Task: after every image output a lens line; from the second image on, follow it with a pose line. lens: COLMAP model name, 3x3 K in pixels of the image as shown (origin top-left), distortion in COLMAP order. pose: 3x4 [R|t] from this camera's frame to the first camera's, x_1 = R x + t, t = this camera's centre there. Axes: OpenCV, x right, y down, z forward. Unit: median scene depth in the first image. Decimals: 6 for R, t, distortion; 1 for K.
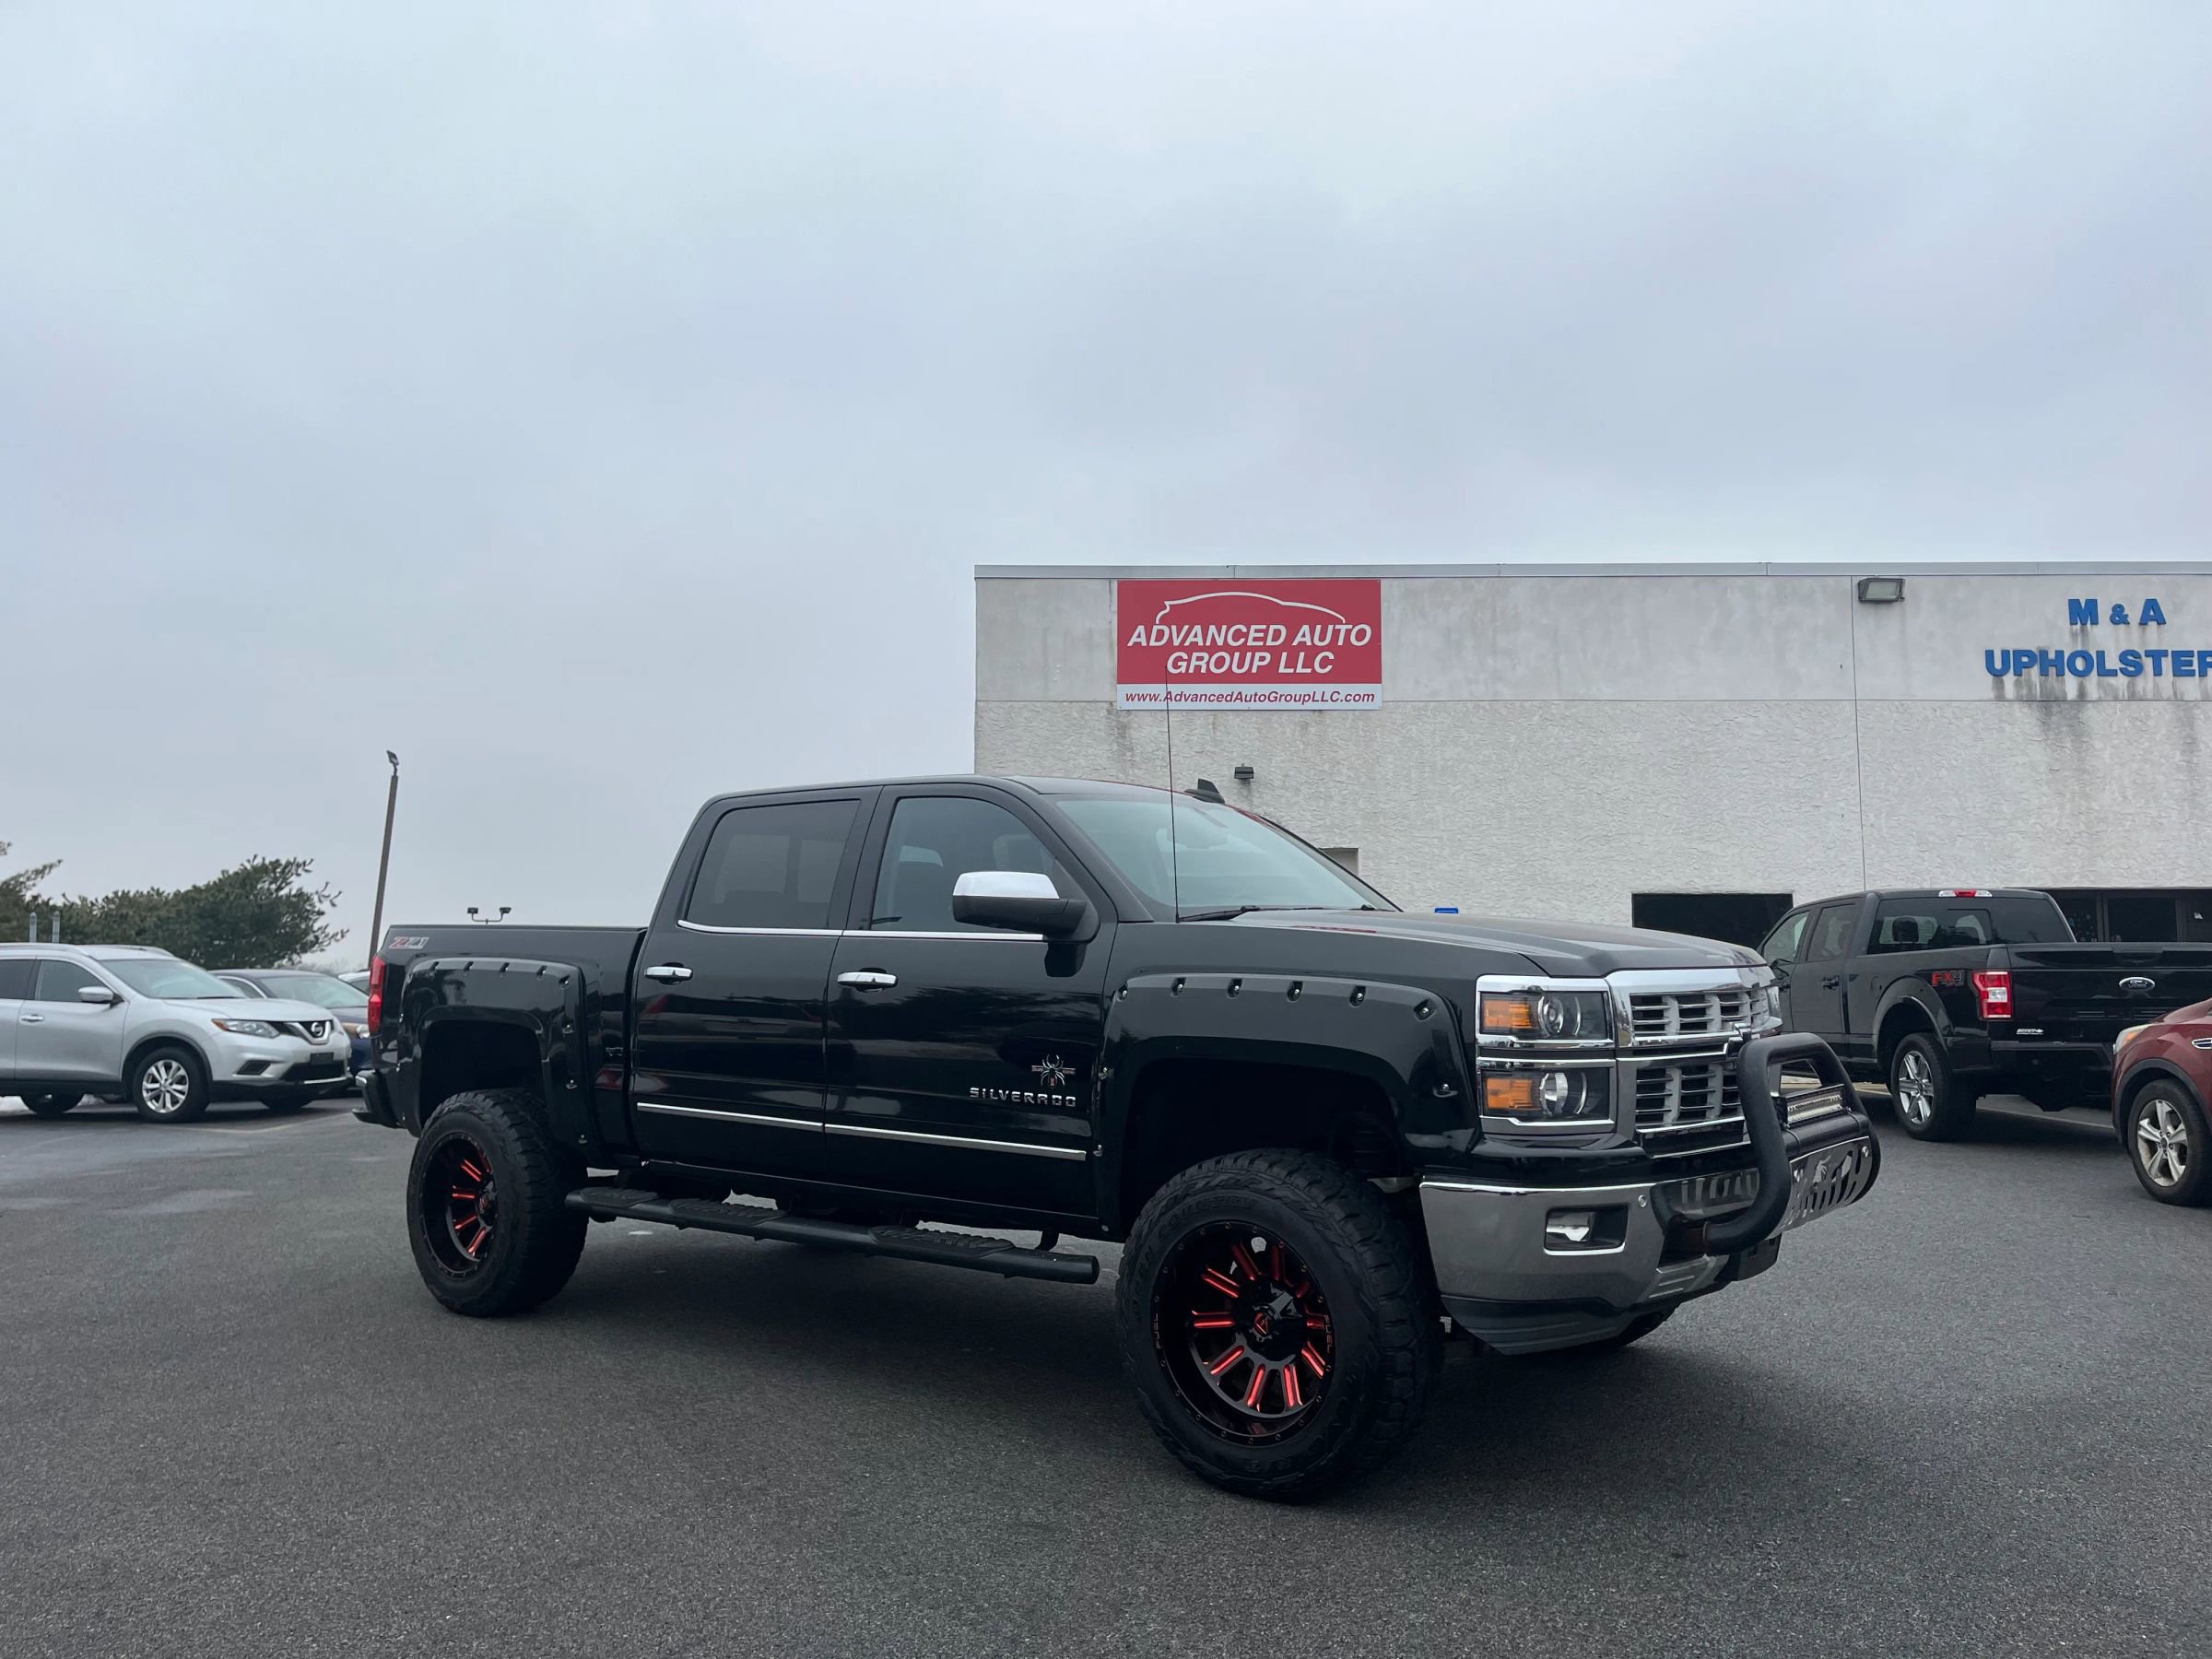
lens RADIAL K [[1578.4, 0, 1106.0], [0, 1578.4, 829.5], [0, 0, 1]] dist [0.078140, -0.082763]
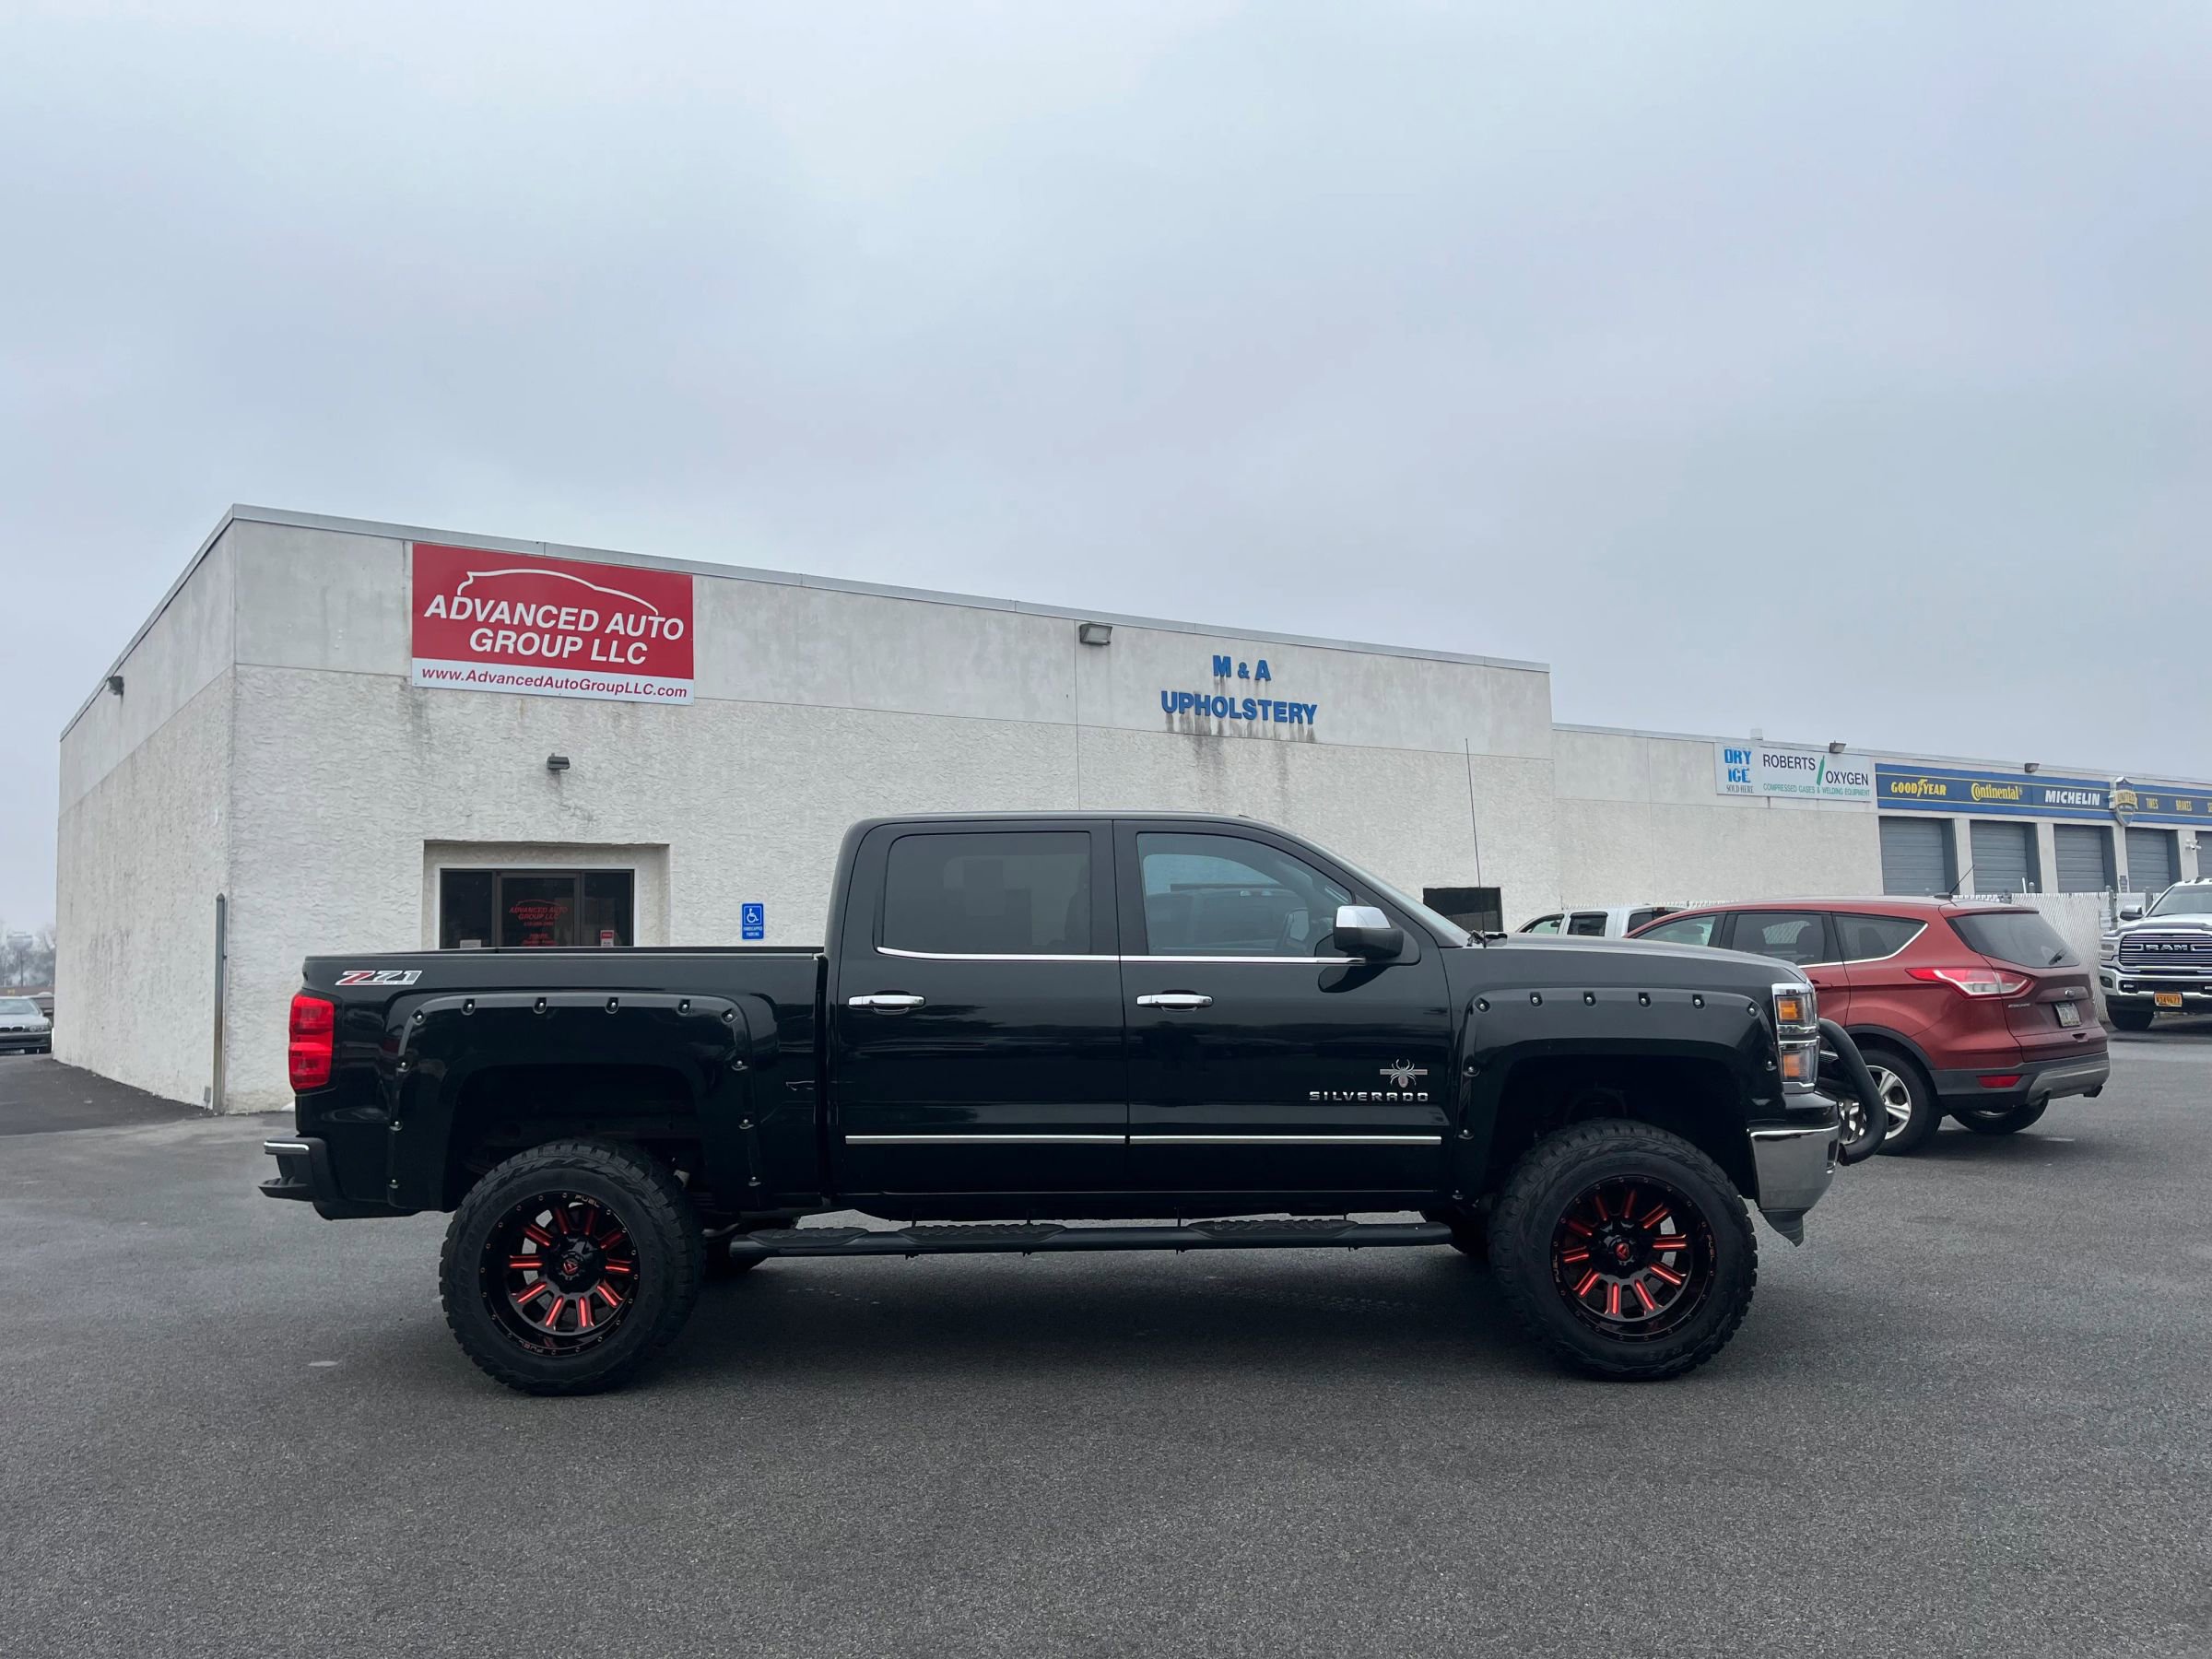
lens RADIAL K [[1603.5, 0, 1052.4], [0, 1603.5, 824.0], [0, 0, 1]] dist [0.068630, -0.090683]
pose [[0.818911, 0.022025, 0.573498, -0.225471], [-0.026441, 0.999650, -0.000637, -0.006554], [-0.573311, -0.014642, 0.819207, 0.036816]]
